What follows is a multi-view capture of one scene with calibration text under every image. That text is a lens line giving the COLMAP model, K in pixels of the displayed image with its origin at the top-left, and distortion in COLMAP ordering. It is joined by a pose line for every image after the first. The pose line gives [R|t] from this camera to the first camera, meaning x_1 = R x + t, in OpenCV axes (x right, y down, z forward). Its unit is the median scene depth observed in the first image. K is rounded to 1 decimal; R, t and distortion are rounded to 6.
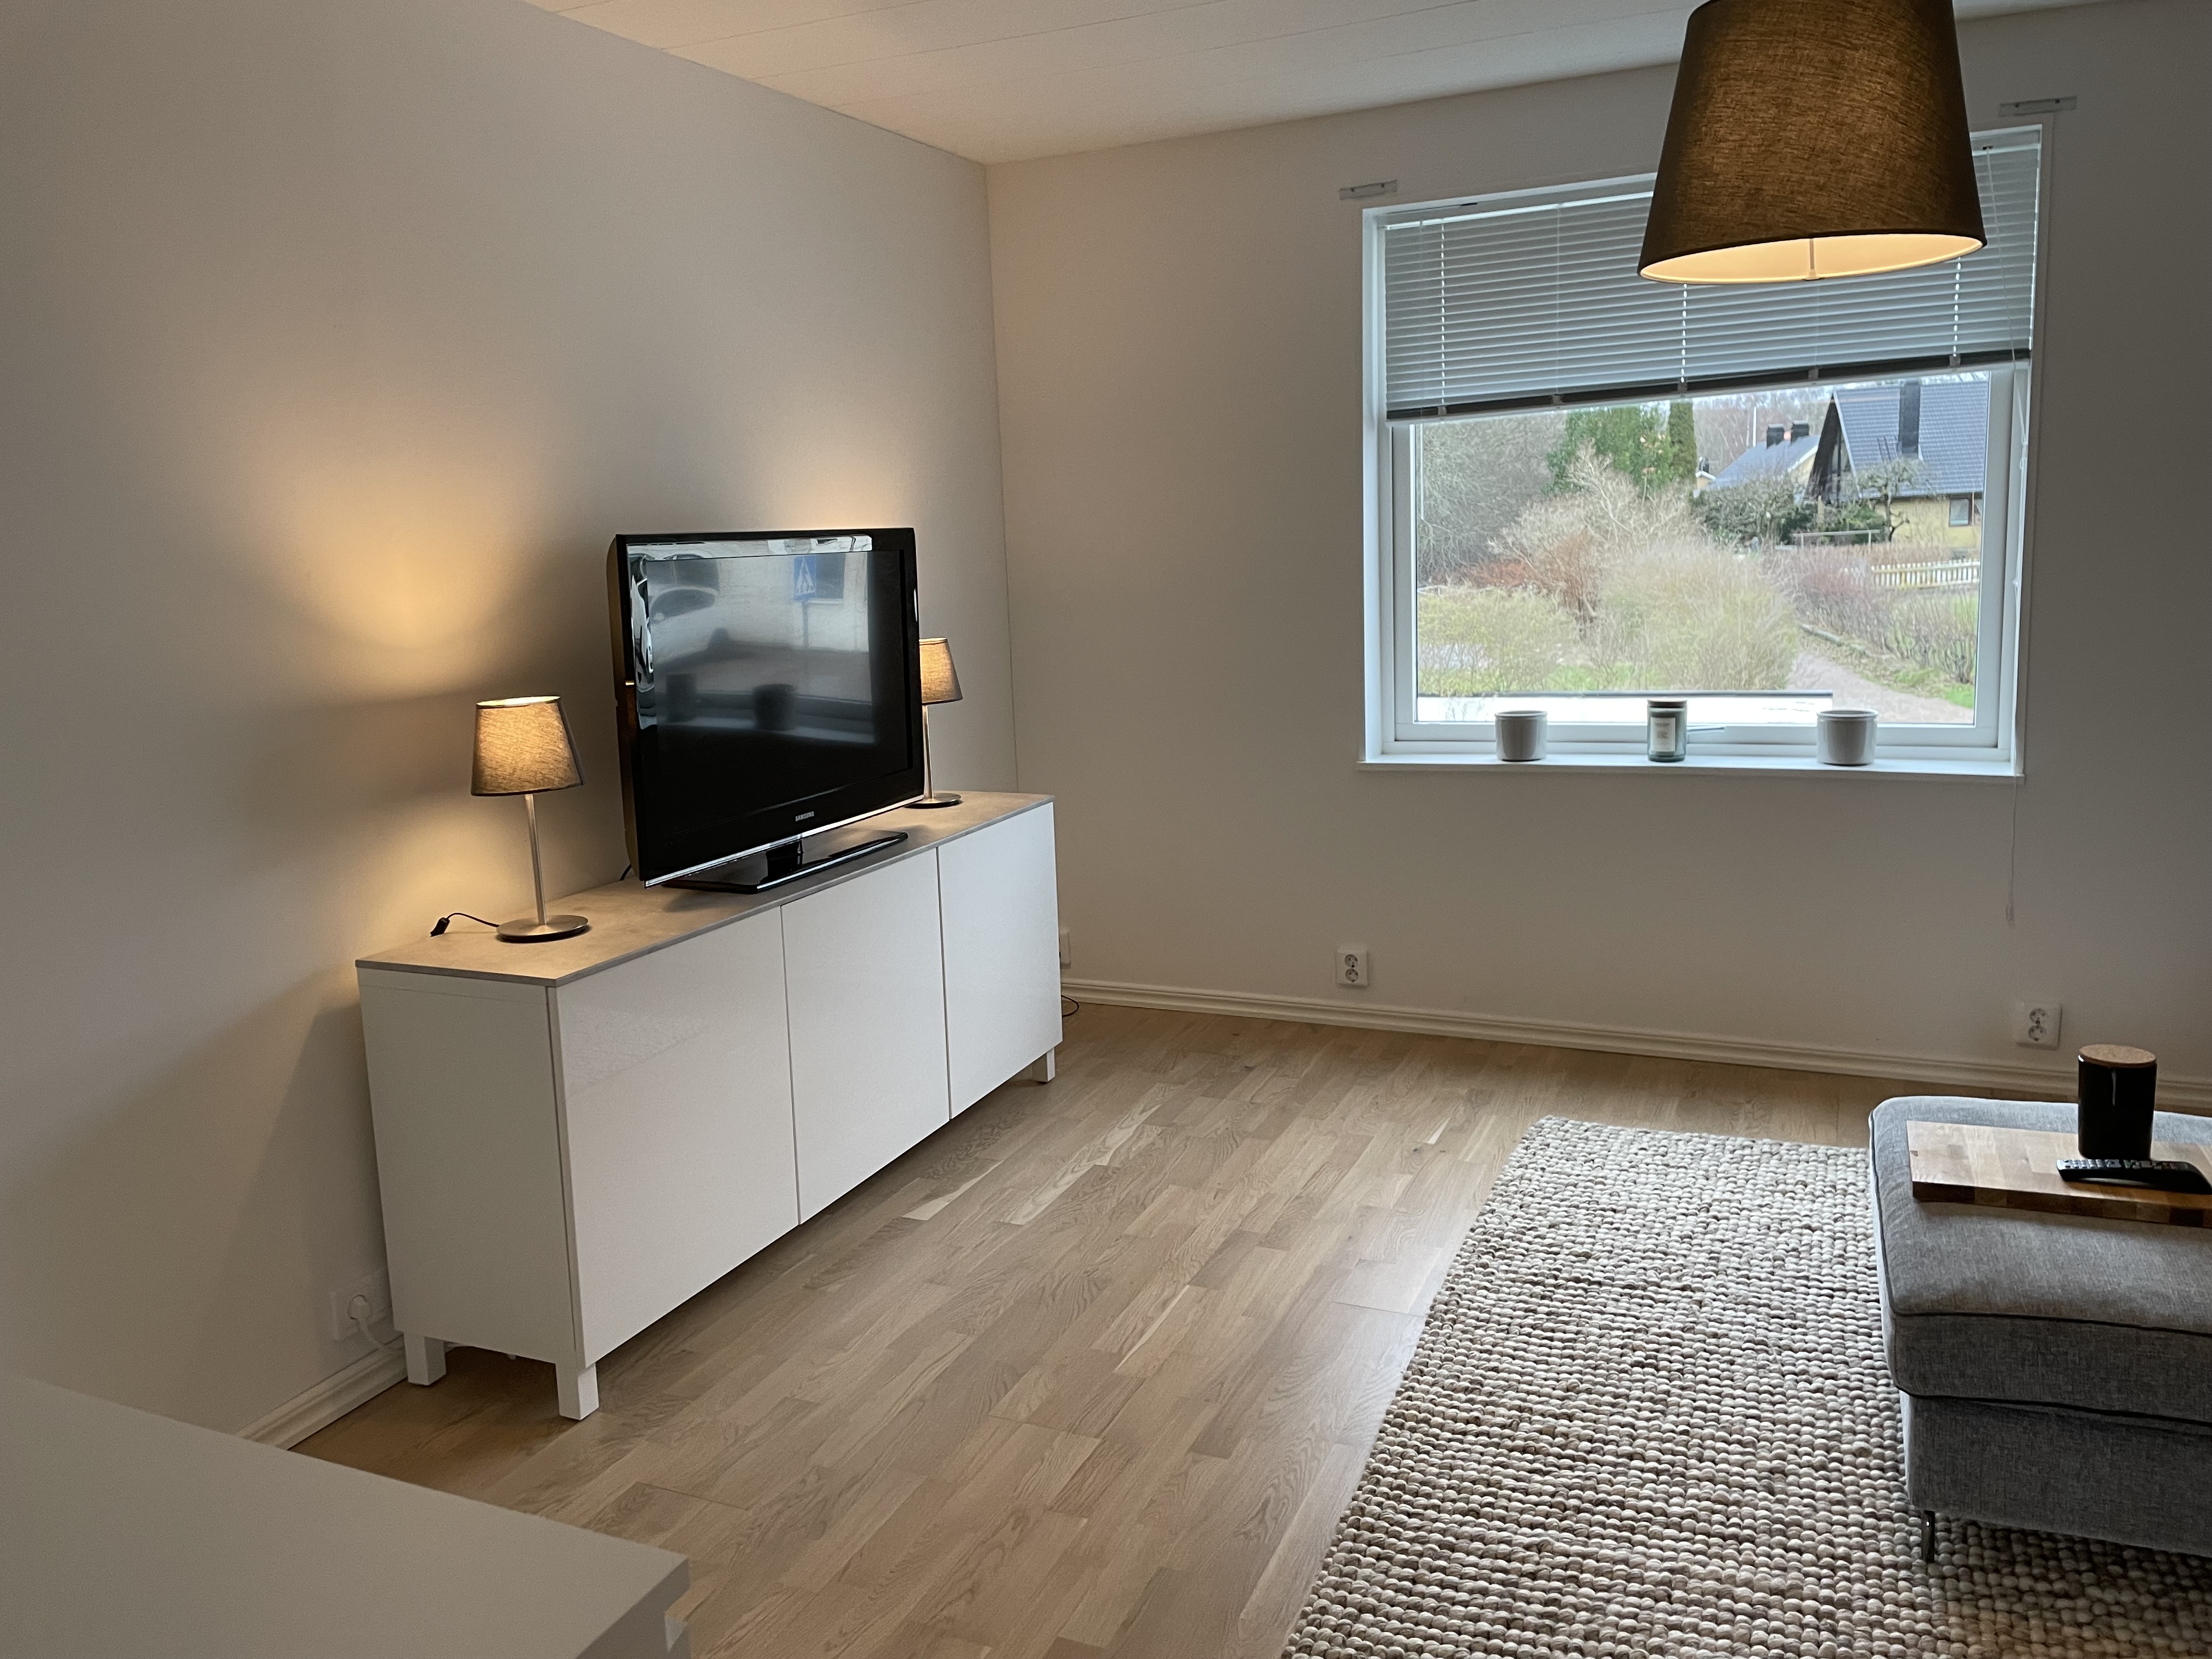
lens RADIAL K [[1681.2, 0, 1103.4], [0, 1681.2, 810.0], [0, 0, 1]] dist [0.076536, -0.082558]
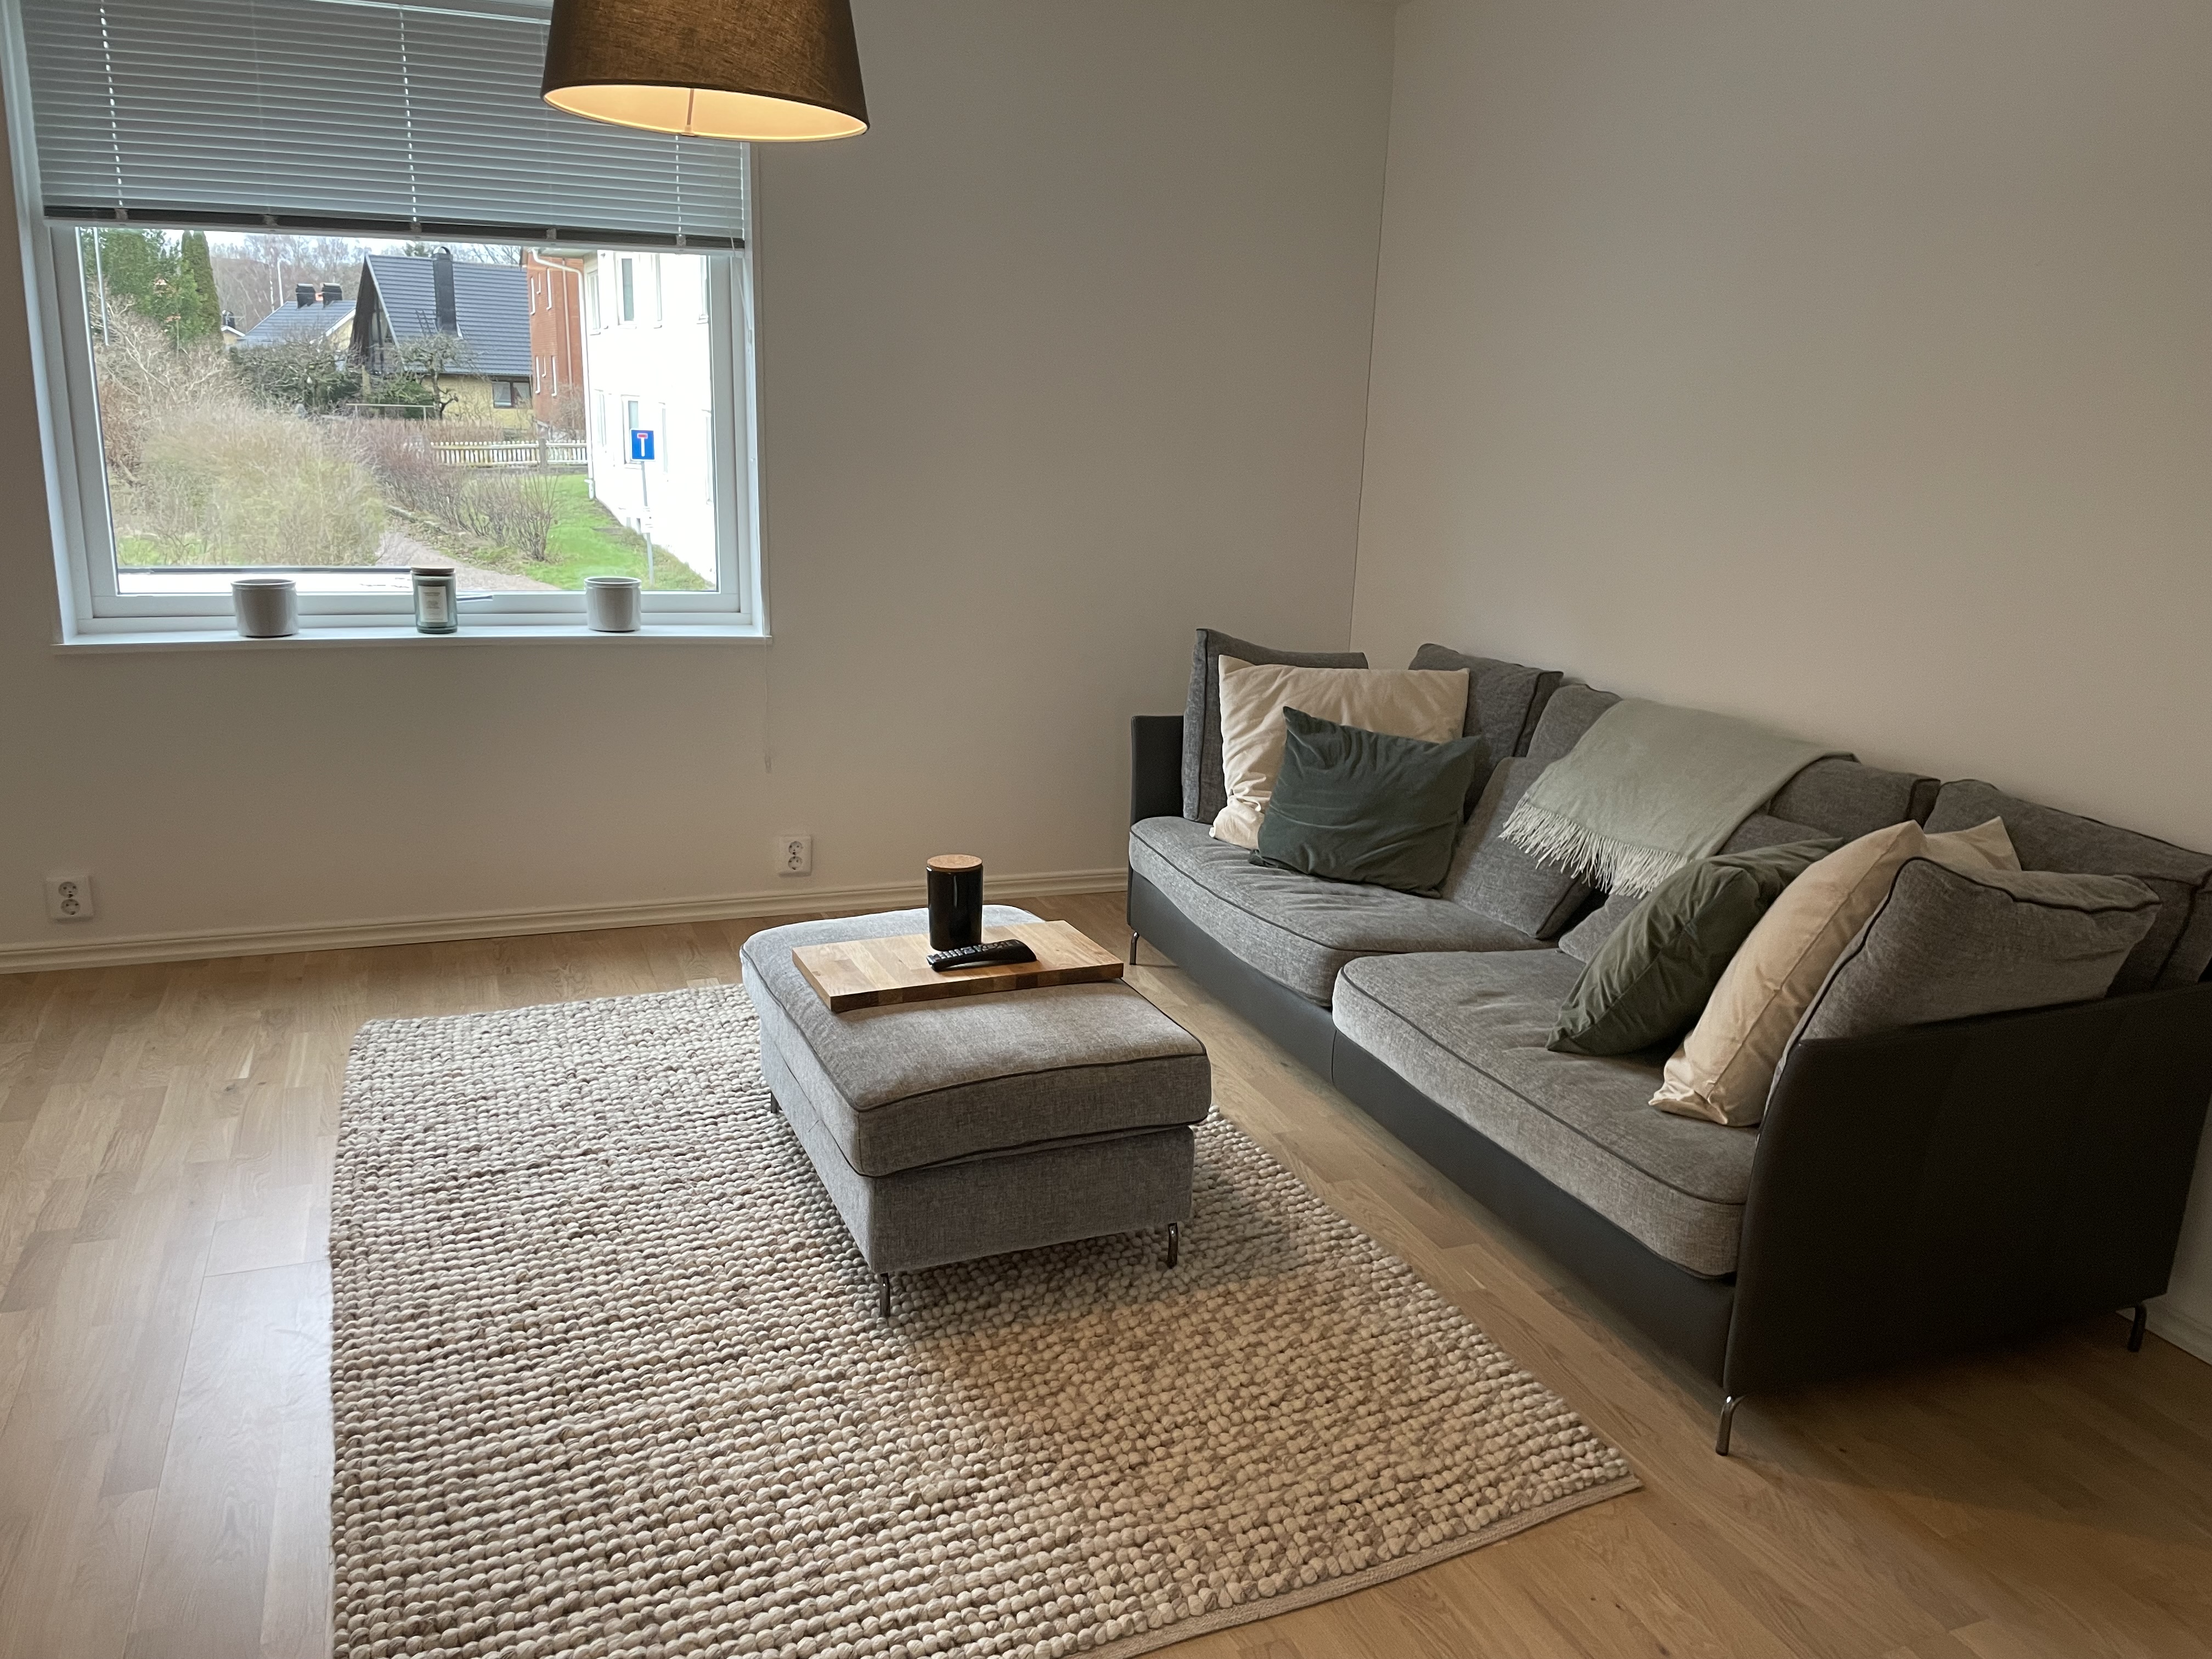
lens RADIAL K [[1681.2, 0, 1112.8], [0, 1681.2, 838.8], [0, 0, 1]] dist [0.076536, -0.082558]
pose [[0.691407, -0.119302, 0.712547, -0.133874], [0.056902, 0.992200, 0.110910, 0.002314], [-0.720221, -0.036139, 0.692803, 0.082388]]
